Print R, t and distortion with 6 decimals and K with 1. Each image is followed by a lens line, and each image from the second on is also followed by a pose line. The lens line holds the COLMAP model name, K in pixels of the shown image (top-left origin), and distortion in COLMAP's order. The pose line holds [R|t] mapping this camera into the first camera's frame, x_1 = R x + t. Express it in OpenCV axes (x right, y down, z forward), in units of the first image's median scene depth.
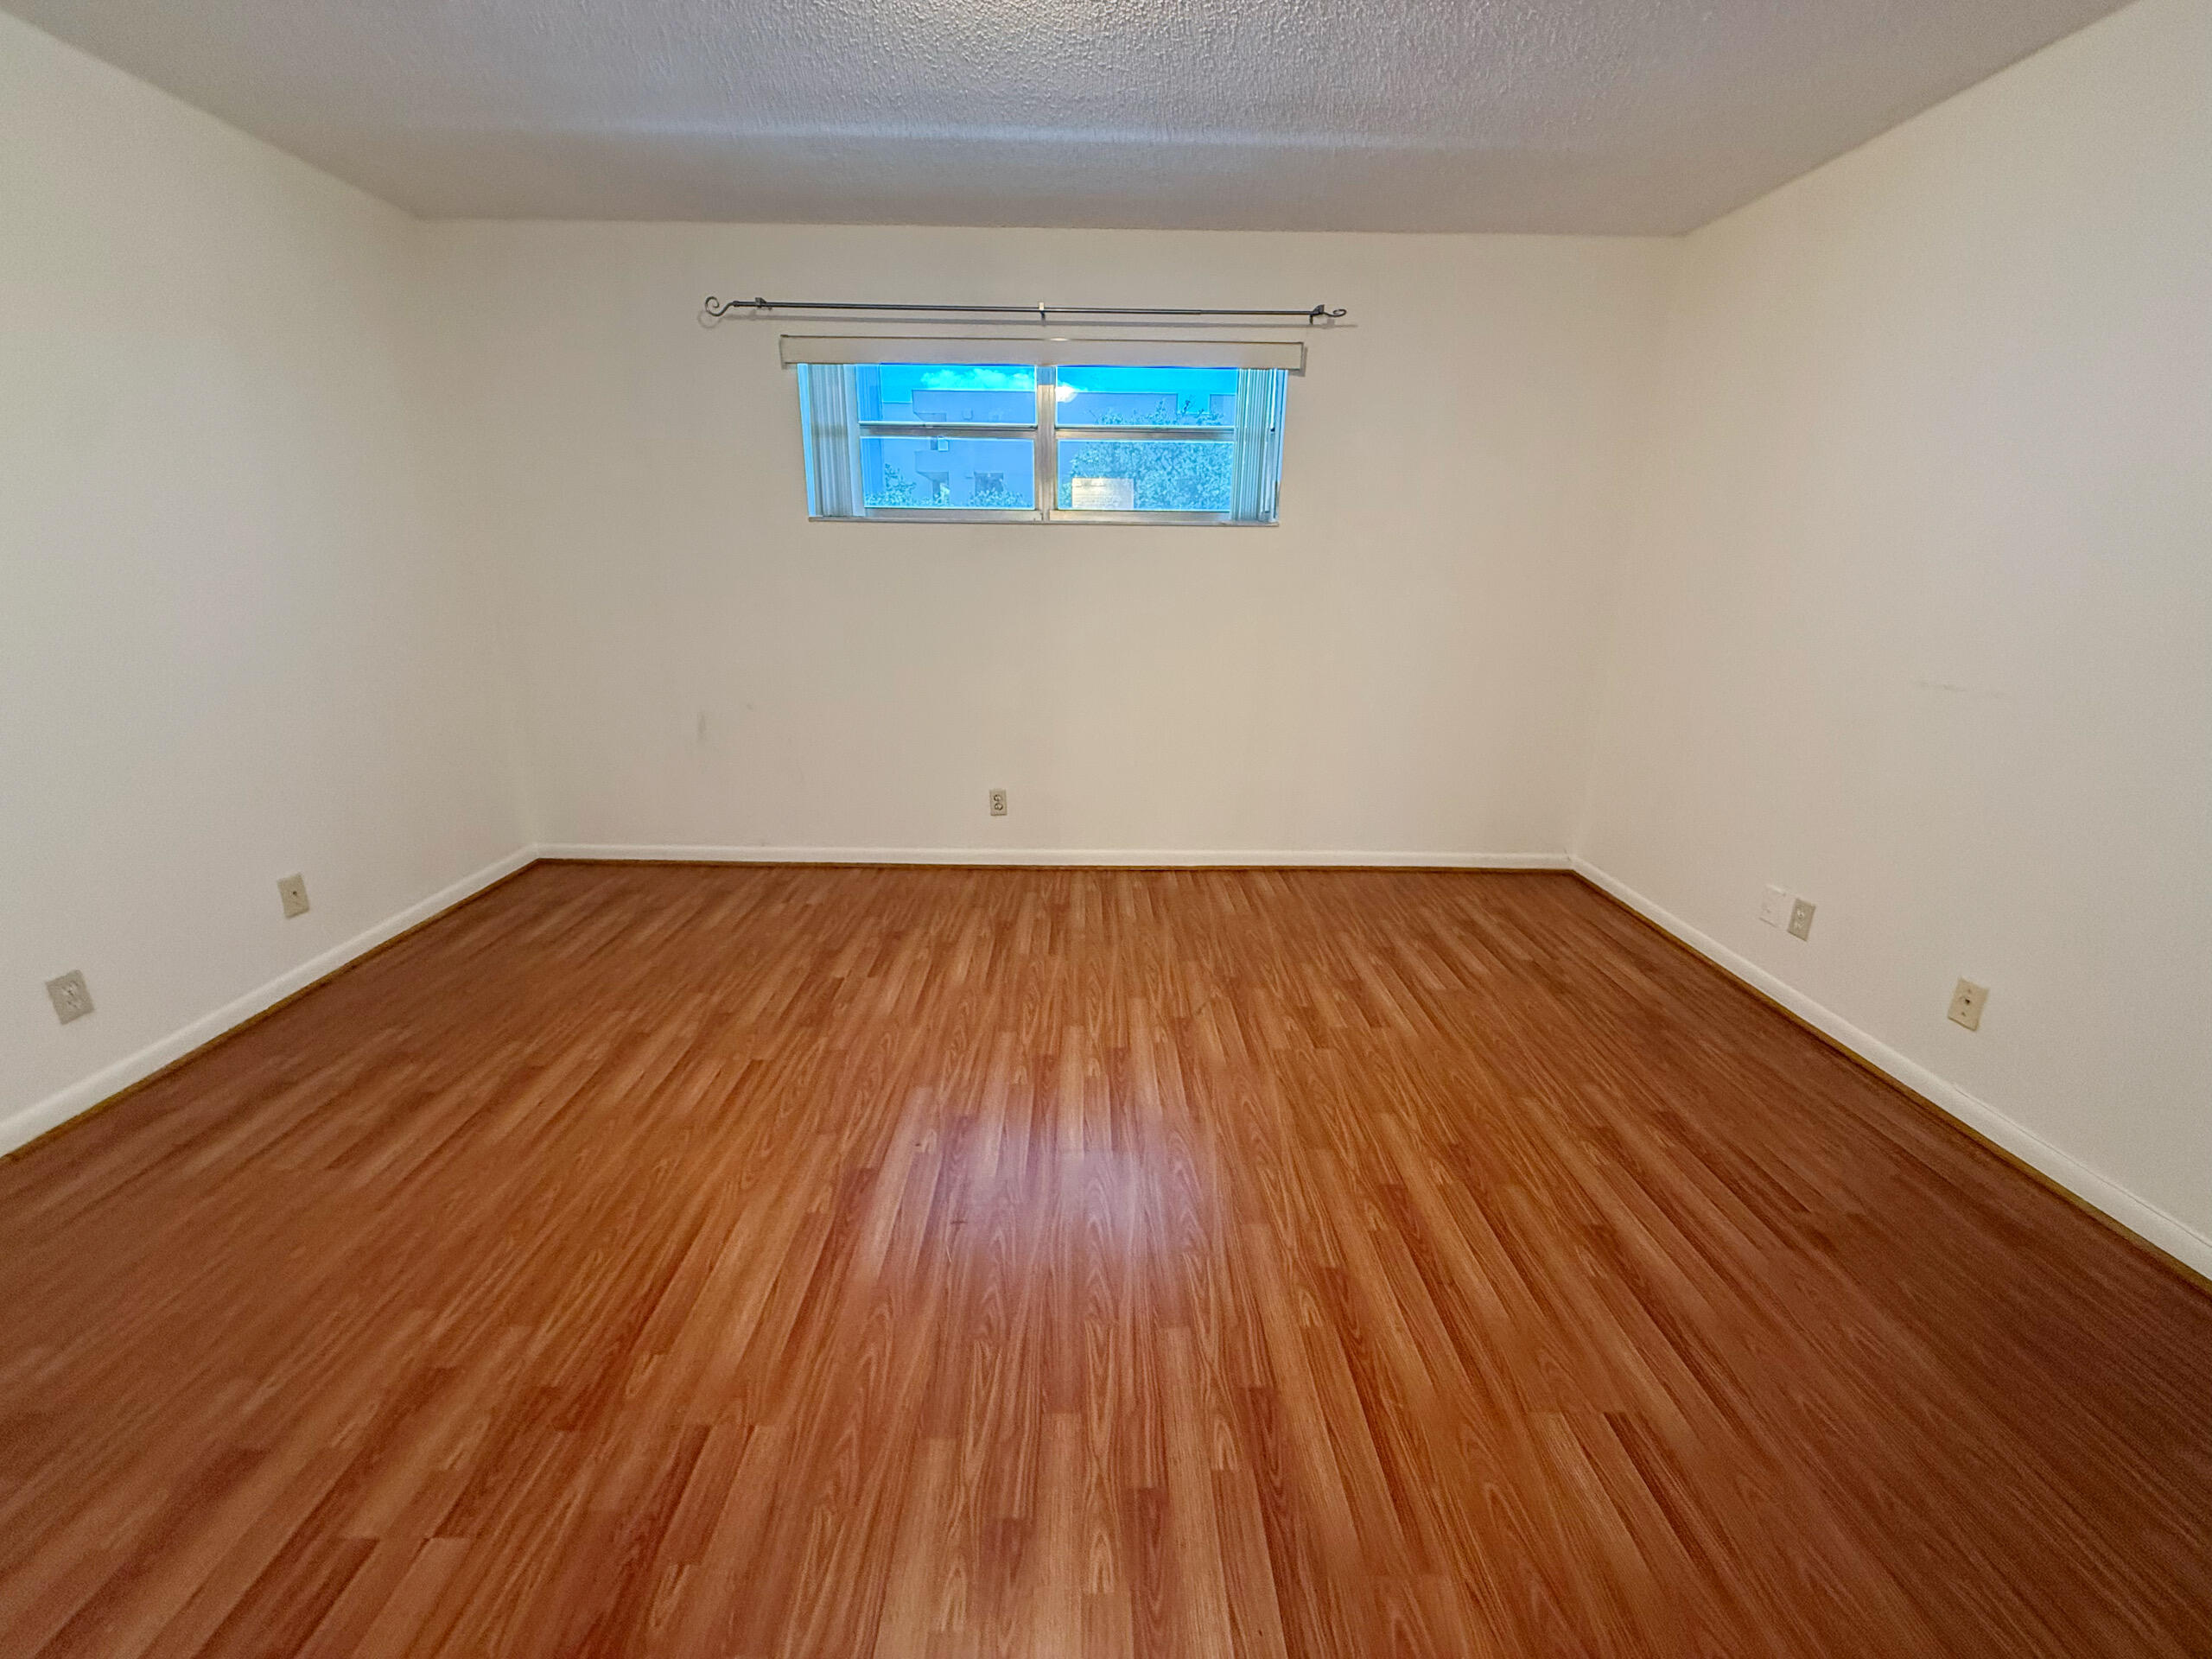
lens RADIAL K [[878.2, 0, 1103.2], [0, 878.2, 824.6], [0, 0, 1]] dist [-0.001461, 0.000811]
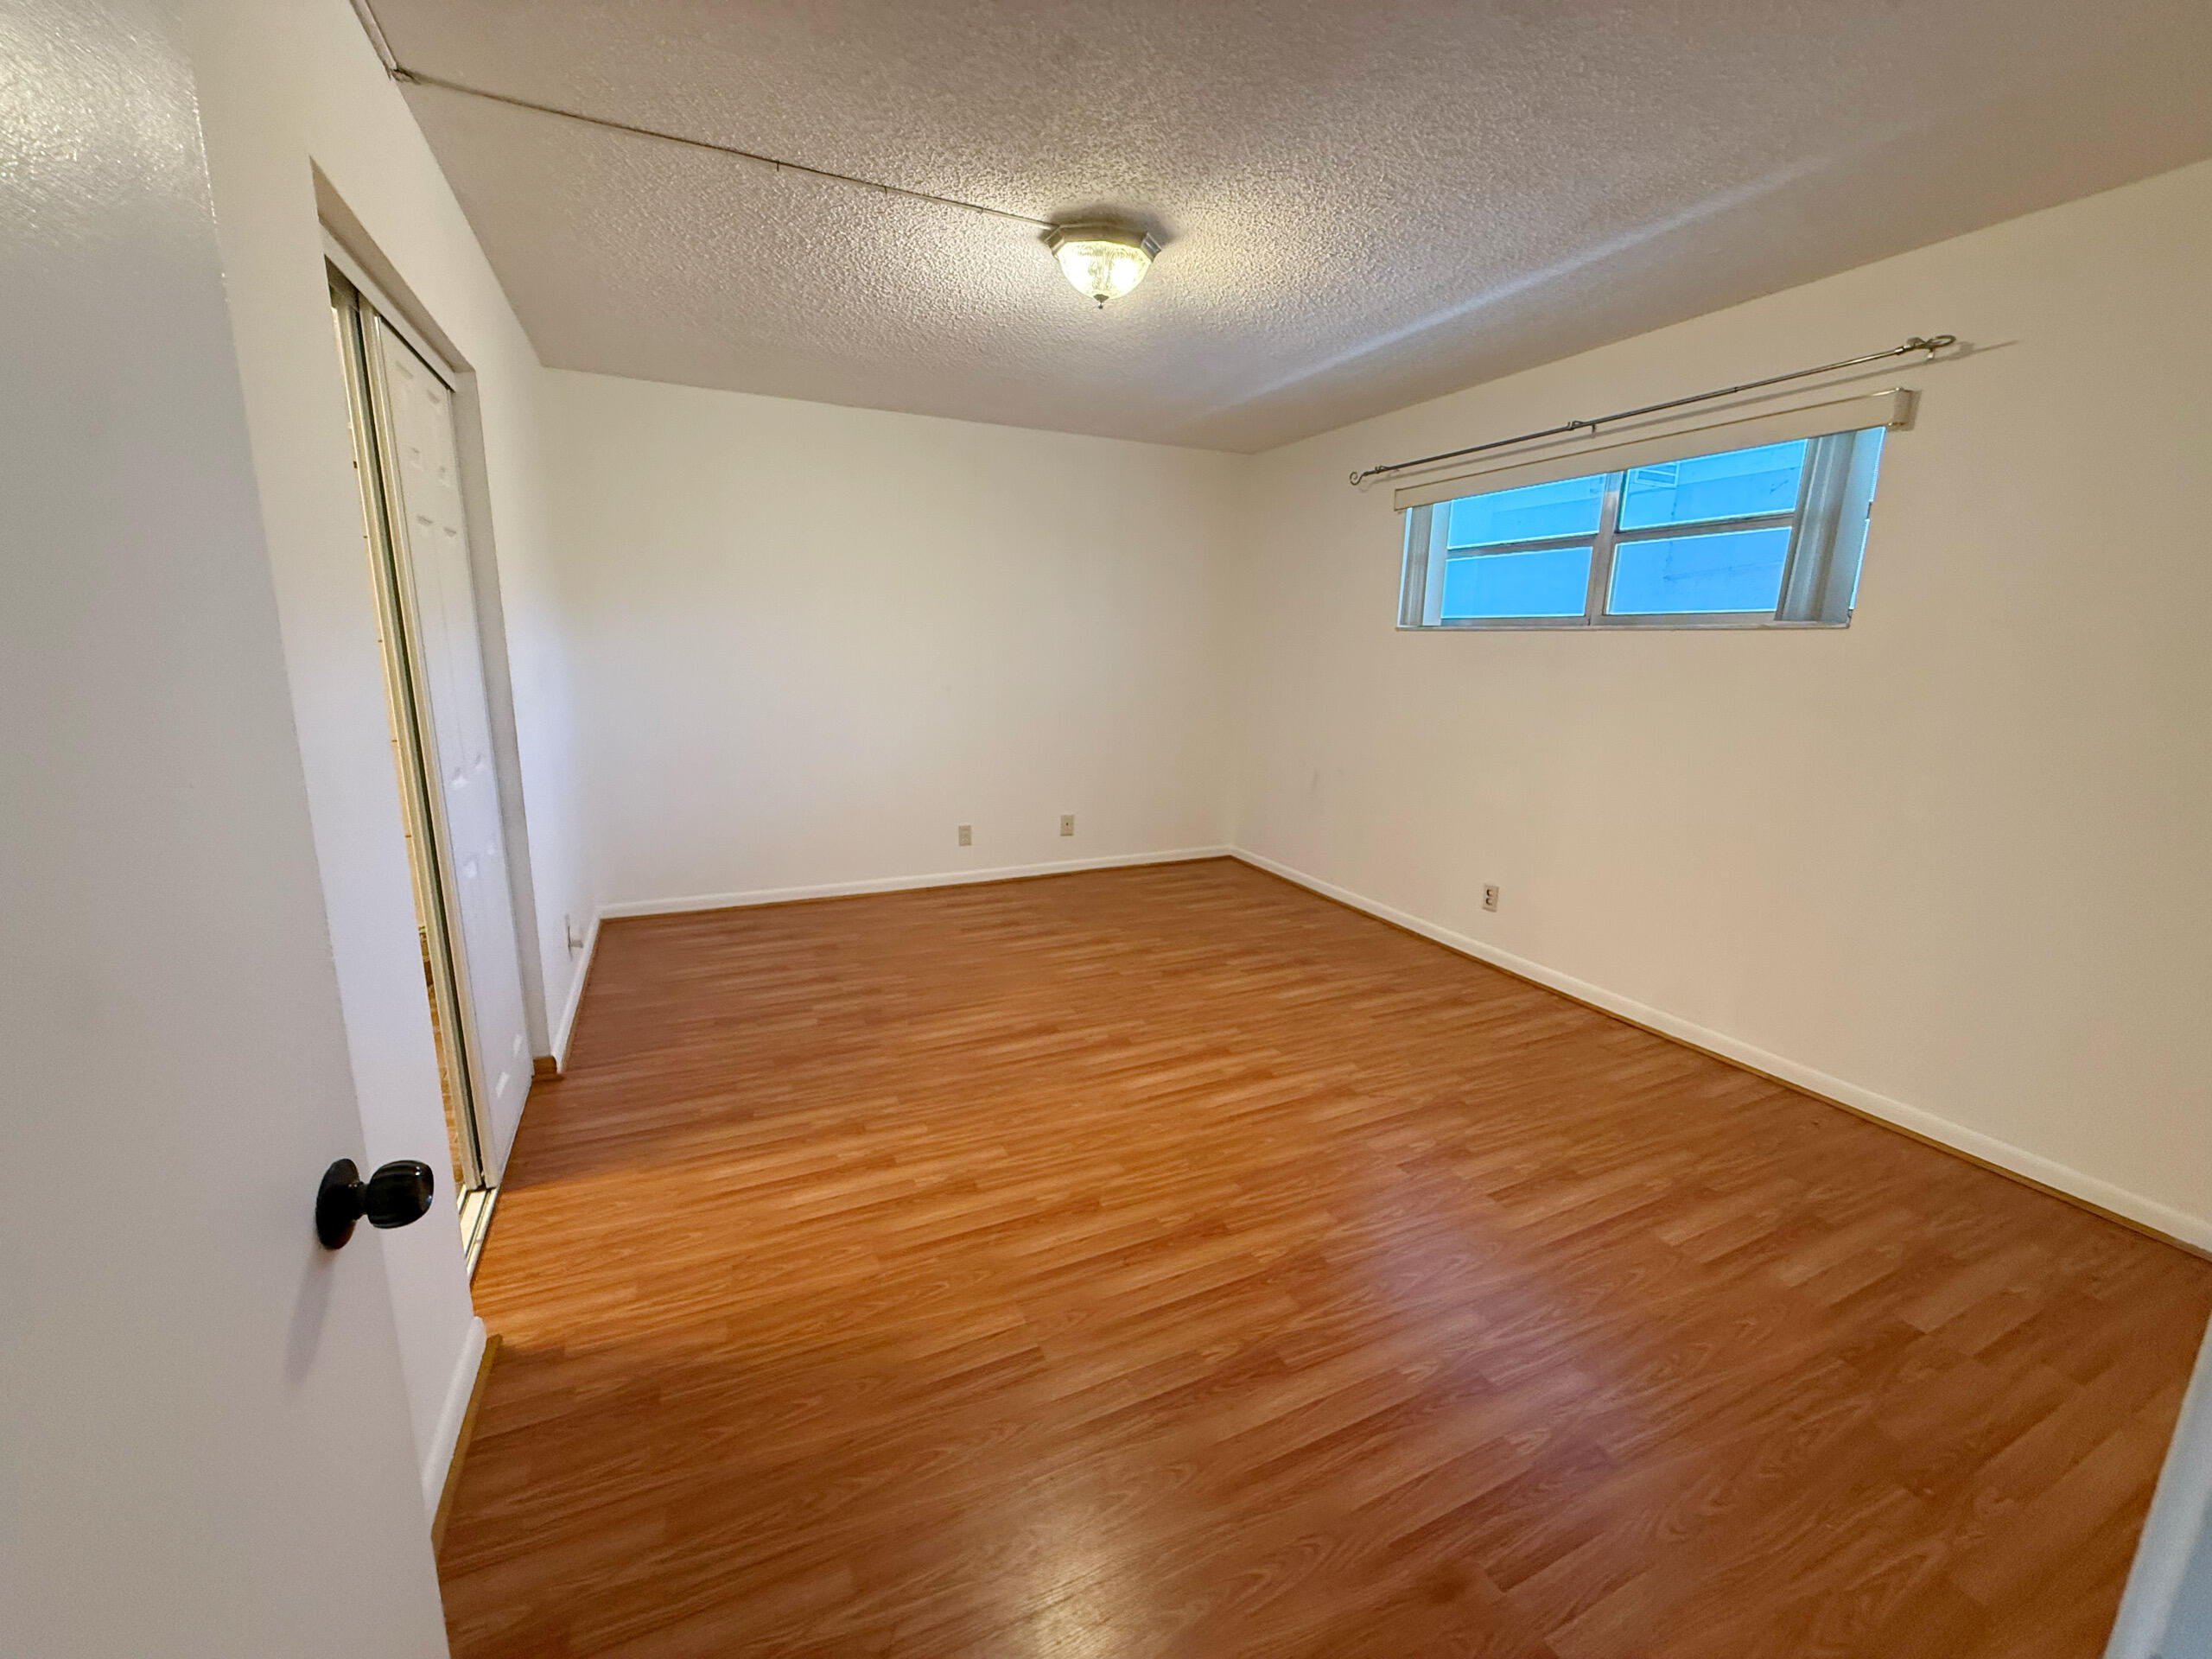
lens RADIAL K [[878.2, 0, 1092.7], [0, 878.2, 819.4], [0, 0, 1]] dist [-0.001461, 0.000811]
pose [[0.413161, 0.177675, -0.893157, 0.769768], [-0.278661, 0.958402, 0.061750, -0.061254], [0.866975, 0.223375, 0.445486, 0.178308]]
